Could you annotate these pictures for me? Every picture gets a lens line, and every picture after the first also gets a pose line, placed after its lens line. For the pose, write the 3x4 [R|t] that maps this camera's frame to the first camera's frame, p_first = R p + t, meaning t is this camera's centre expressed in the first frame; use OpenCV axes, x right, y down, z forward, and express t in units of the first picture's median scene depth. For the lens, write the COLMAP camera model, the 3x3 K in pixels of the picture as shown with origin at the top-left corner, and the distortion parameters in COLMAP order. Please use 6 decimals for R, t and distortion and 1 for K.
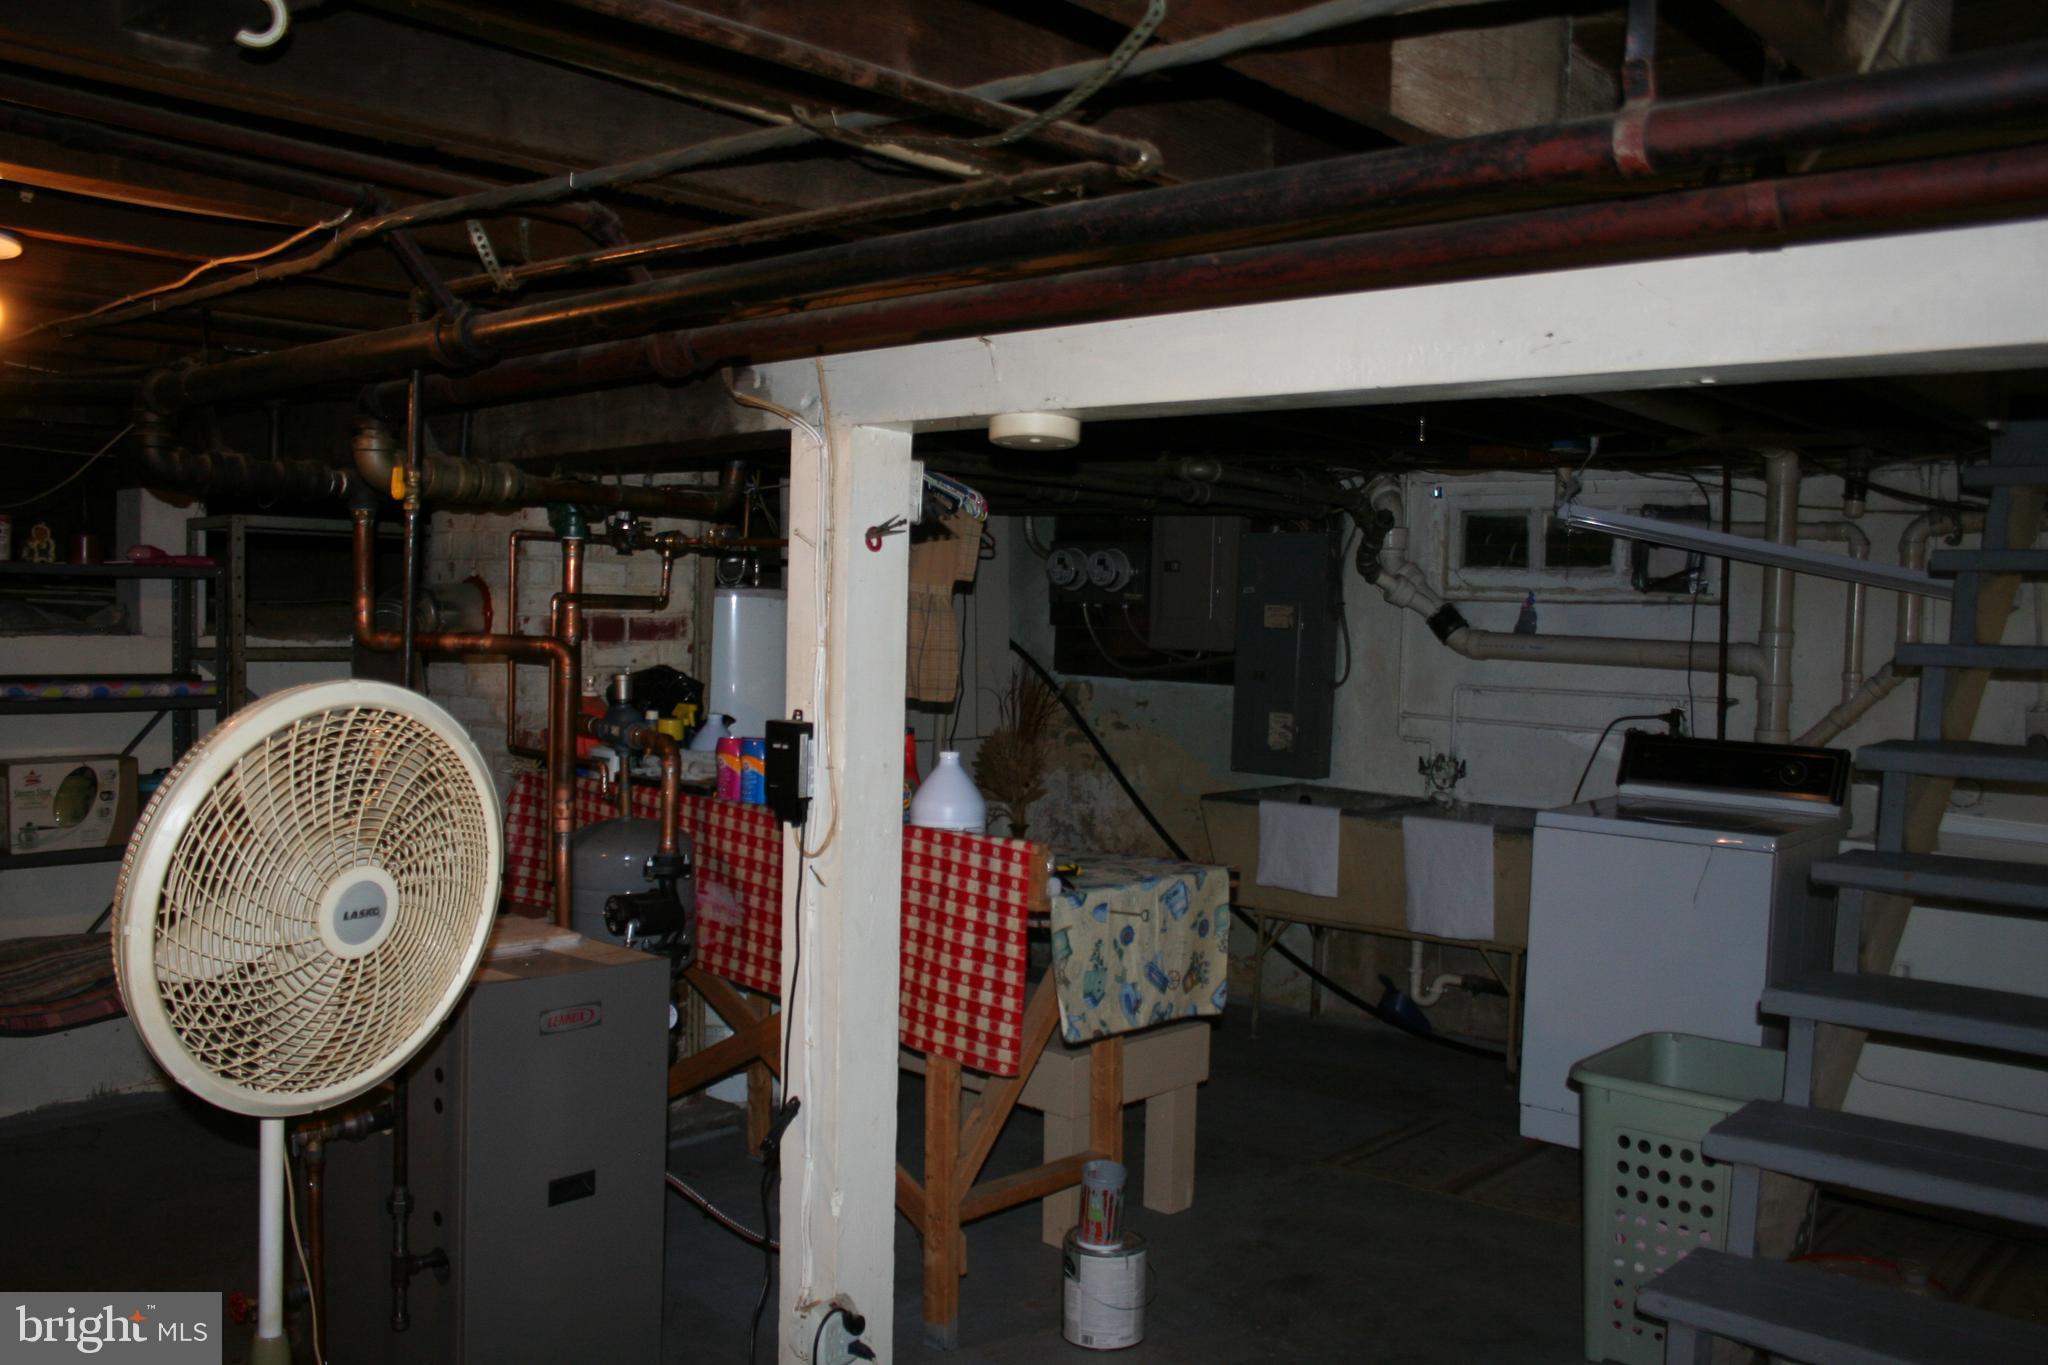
lens RADIAL K [[1728.3, 0, 935.6], [0, 1728.3, 671.4], [0, 0, 1]] dist [-0.106735, 0.046499]
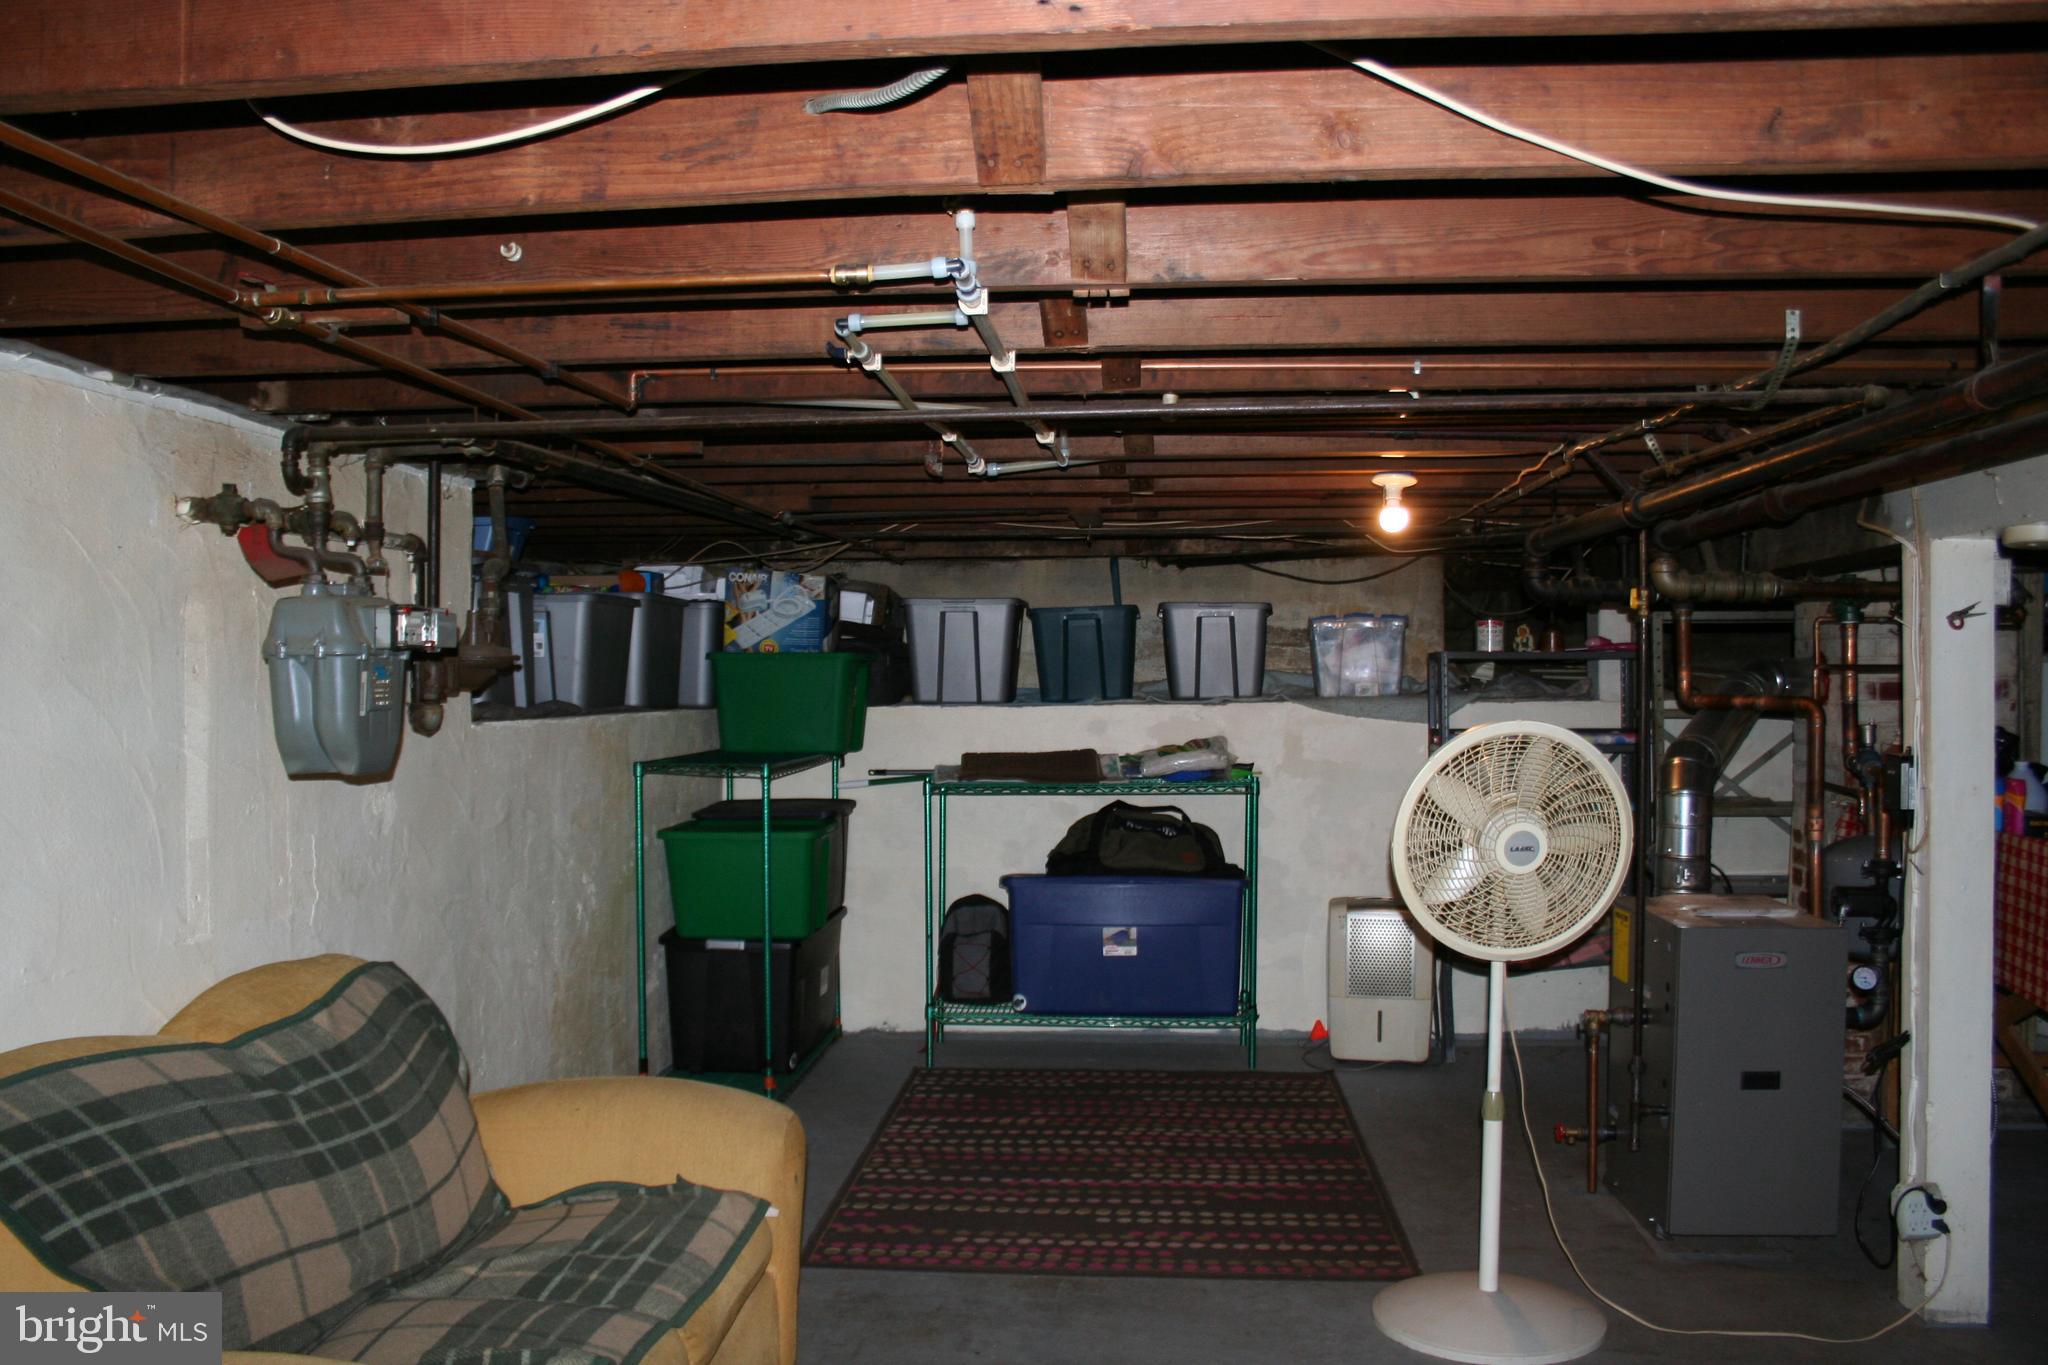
lens RADIAL K [[1728.3, 0, 1024.7], [0, 1728.3, 677.6], [0, 0, 1]] dist [-0.106735, 0.046499]
pose [[0.615970, -0.021363, -0.787480, 0.475539], [-0.009591, 0.999355, -0.034613, 0.017852], [0.787711, 0.028873, 0.615368, -0.331579]]
